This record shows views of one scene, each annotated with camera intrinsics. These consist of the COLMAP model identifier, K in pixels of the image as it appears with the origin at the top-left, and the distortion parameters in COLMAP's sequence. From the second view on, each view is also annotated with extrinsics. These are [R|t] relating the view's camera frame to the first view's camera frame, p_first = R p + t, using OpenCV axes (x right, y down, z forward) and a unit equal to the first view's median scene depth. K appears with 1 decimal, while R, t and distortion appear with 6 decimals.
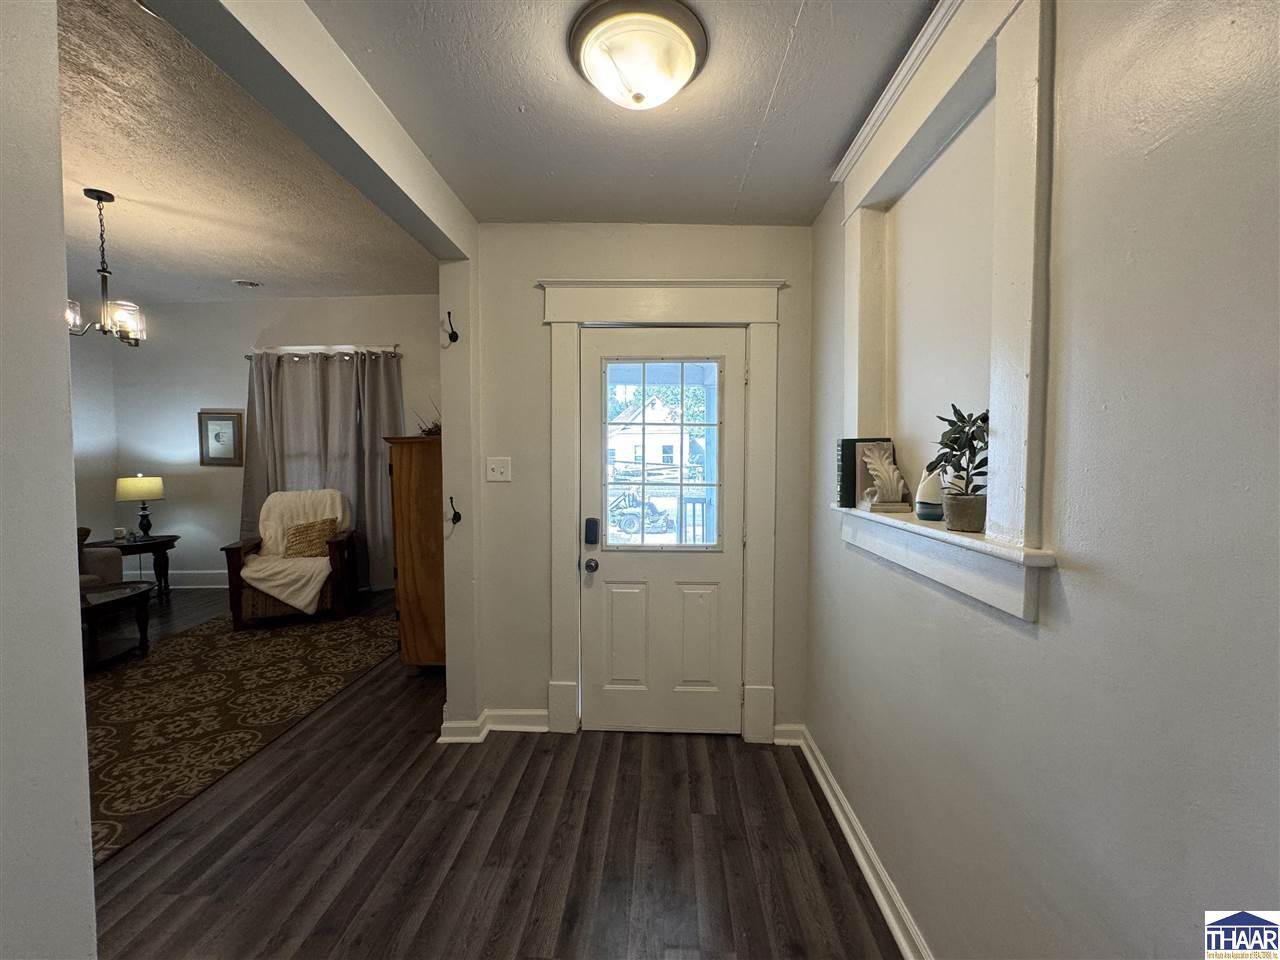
lens RADIAL K [[511.1, 0, 639.6], [0, 511.1, 478.6], [0, 0, 1]] dist [-0.002125, -0.000093]
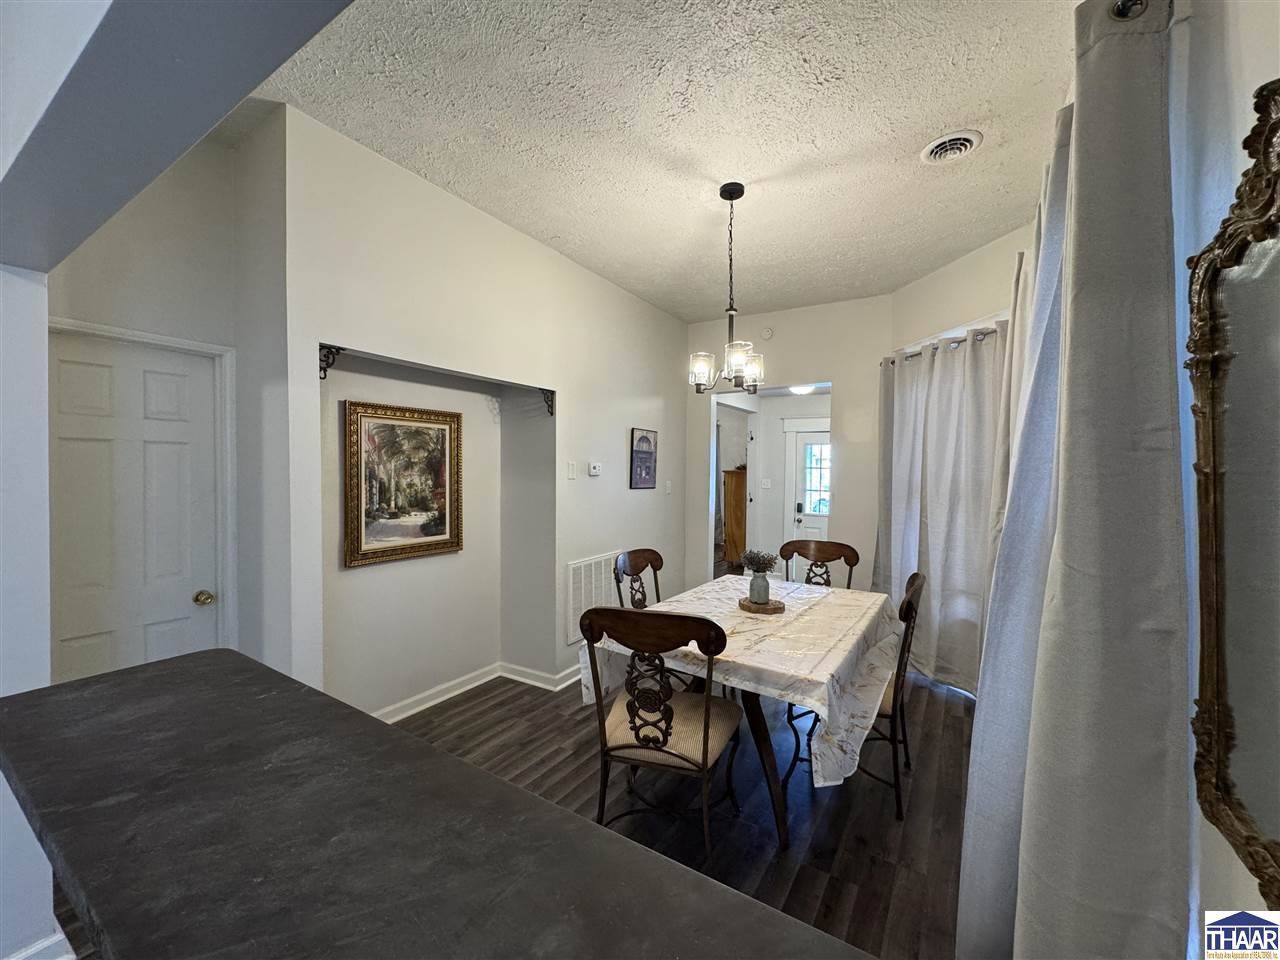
lens RADIAL K [[511.1, 0, 639.6], [0, 511.1, 478.6], [0, 0, 1]] dist [-0.002125, -0.000093]
pose [[0.863850, 0.018049, -0.503426, 0.411186], [-0.032109, 0.999299, -0.019270, 0.023049], [0.502725, 0.032811, 0.863824, -1.358536]]
